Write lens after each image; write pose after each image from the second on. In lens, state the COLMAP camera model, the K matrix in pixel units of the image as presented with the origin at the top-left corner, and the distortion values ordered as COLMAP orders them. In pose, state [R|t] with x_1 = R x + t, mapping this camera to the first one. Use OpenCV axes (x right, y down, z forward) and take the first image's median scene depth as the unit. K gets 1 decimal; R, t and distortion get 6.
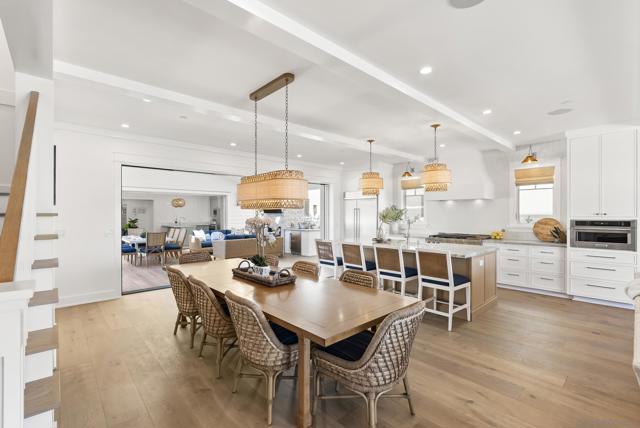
lens RADIAL K [[291.5, 0, 320.0], [0, 291.5, 214.0], [0, 0, 1]] dist [-0.001241, -0.000327]
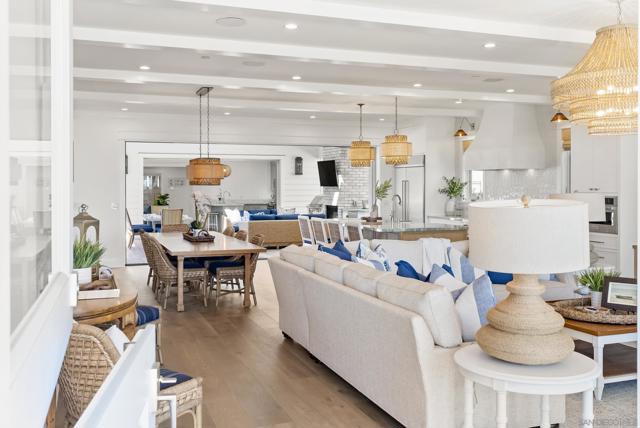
lens RADIAL K [[622.3, 0, 319.4], [0, 622.3, 190.2], [0, 0, 1]] dist [0.050472, 0.003958]
pose [[0.926920, 0.002547, -0.375251, 0.742122], [0.000101, 0.999975, 0.007038, -0.007968], [0.375259, -0.006561, 0.926897, -0.753815]]
